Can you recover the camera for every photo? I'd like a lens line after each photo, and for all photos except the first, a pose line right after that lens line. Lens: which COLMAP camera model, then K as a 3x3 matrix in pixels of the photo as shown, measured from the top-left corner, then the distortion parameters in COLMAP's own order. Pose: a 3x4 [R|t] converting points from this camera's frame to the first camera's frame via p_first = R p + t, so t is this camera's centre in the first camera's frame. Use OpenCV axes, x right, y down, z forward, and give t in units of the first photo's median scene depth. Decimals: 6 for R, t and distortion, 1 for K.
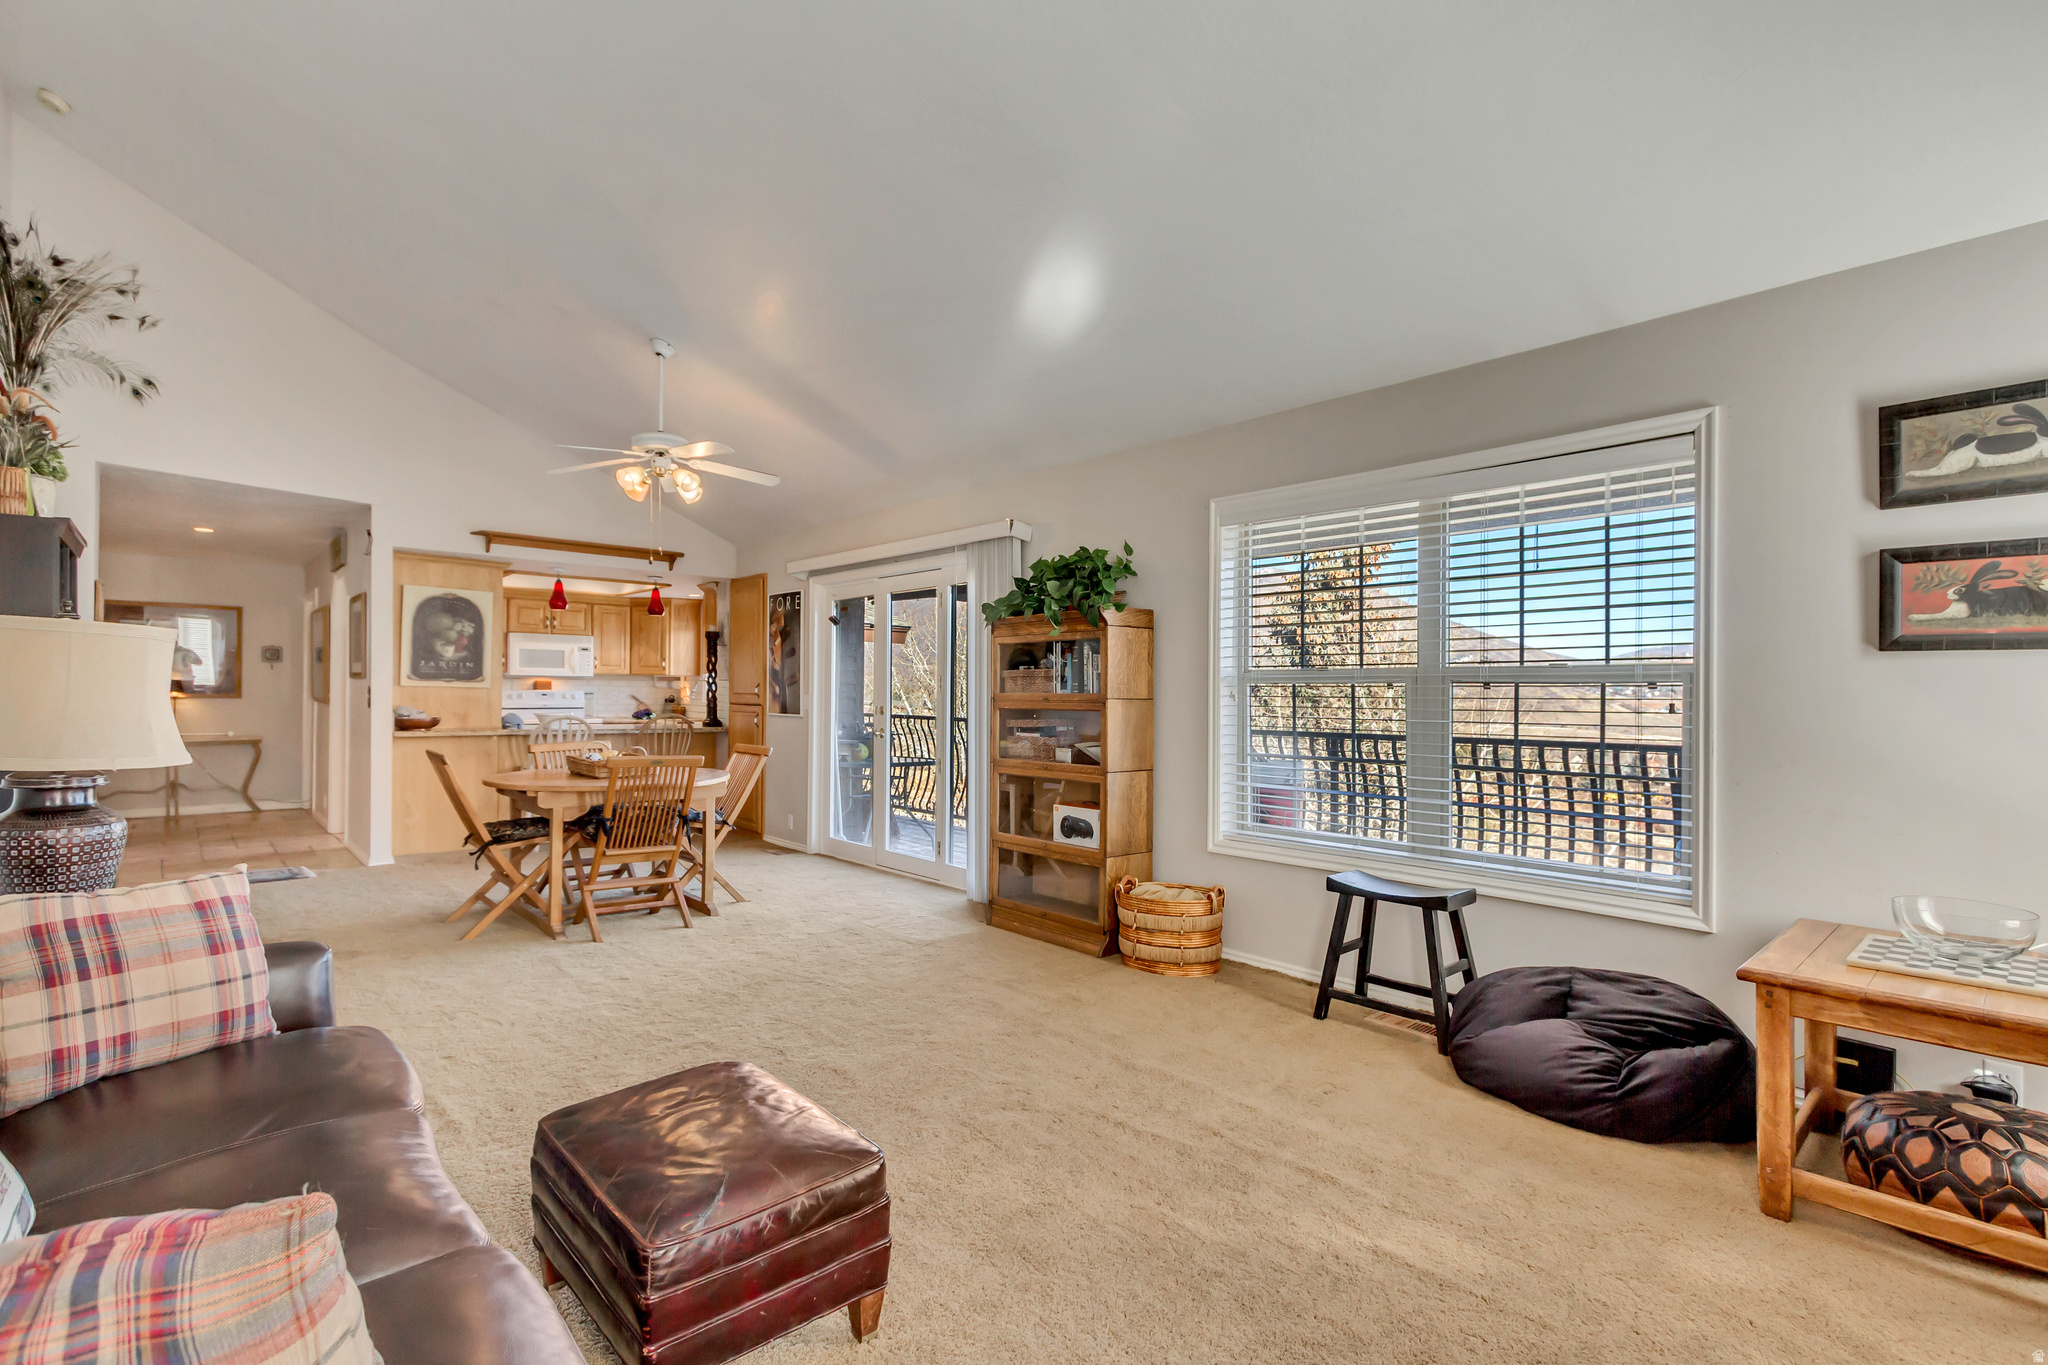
lens RADIAL K [[961.2, 0, 1049.5], [0, 961.2, 707.4], [0, 0, 1]] dist [0.000596, -0.000206]
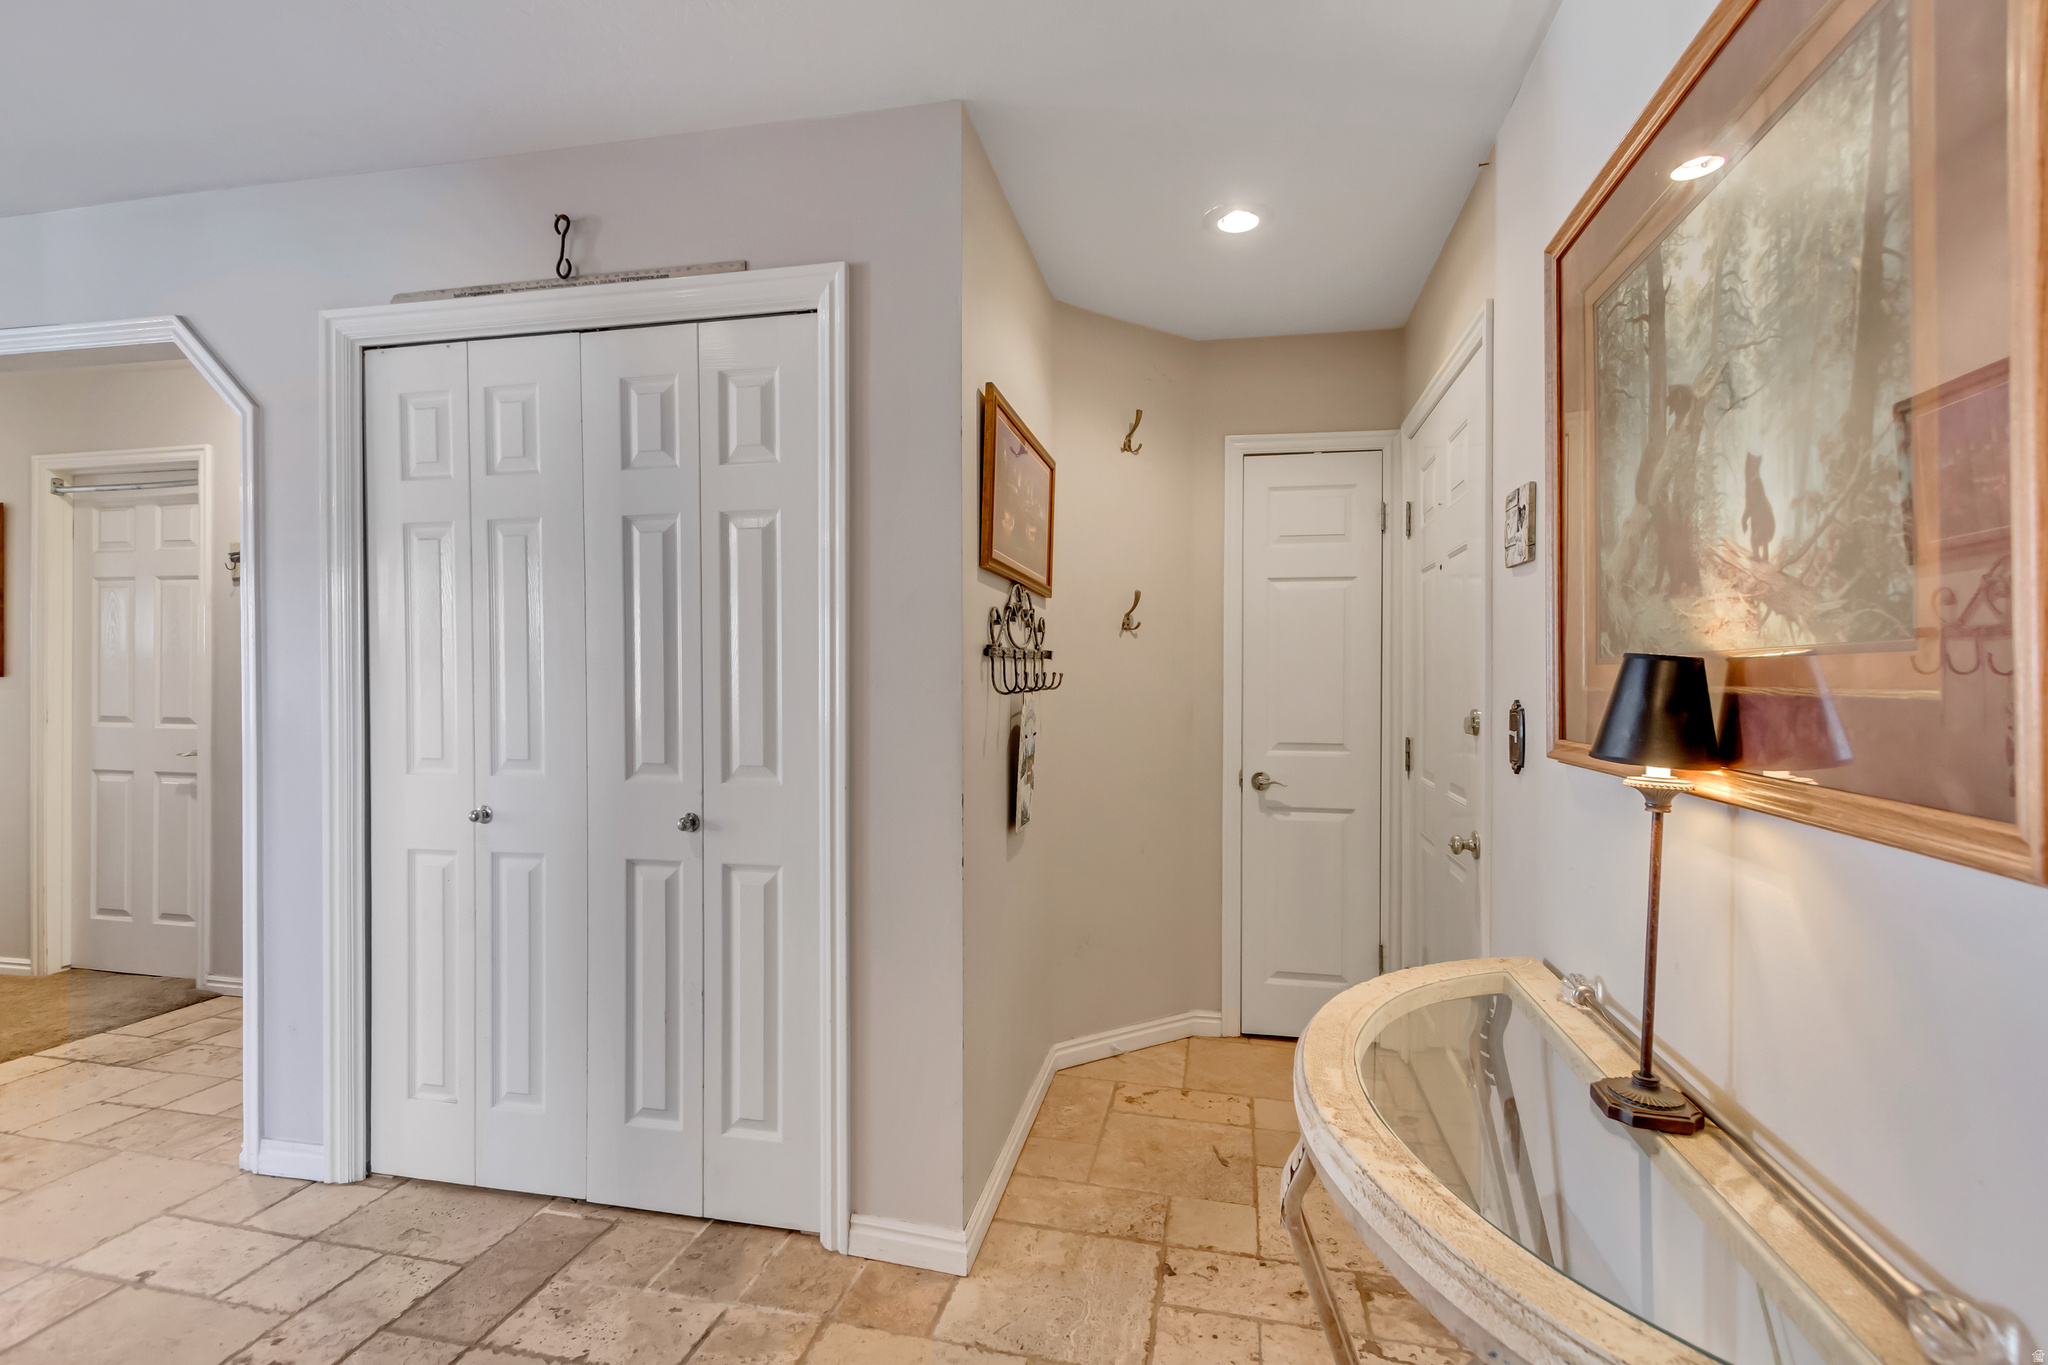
lens RADIAL K [[947.2, 0, 1025.2], [0, 947.2, 694.6], [0, 0, 1]] dist [0.001437, -0.000360]
pose [[-0.811374, -0.011851, -0.584407, -0.881841], [-0.024923, 0.999587, 0.014333, -0.026497], [0.583995, 0.026195, -0.811334, 1.204020]]
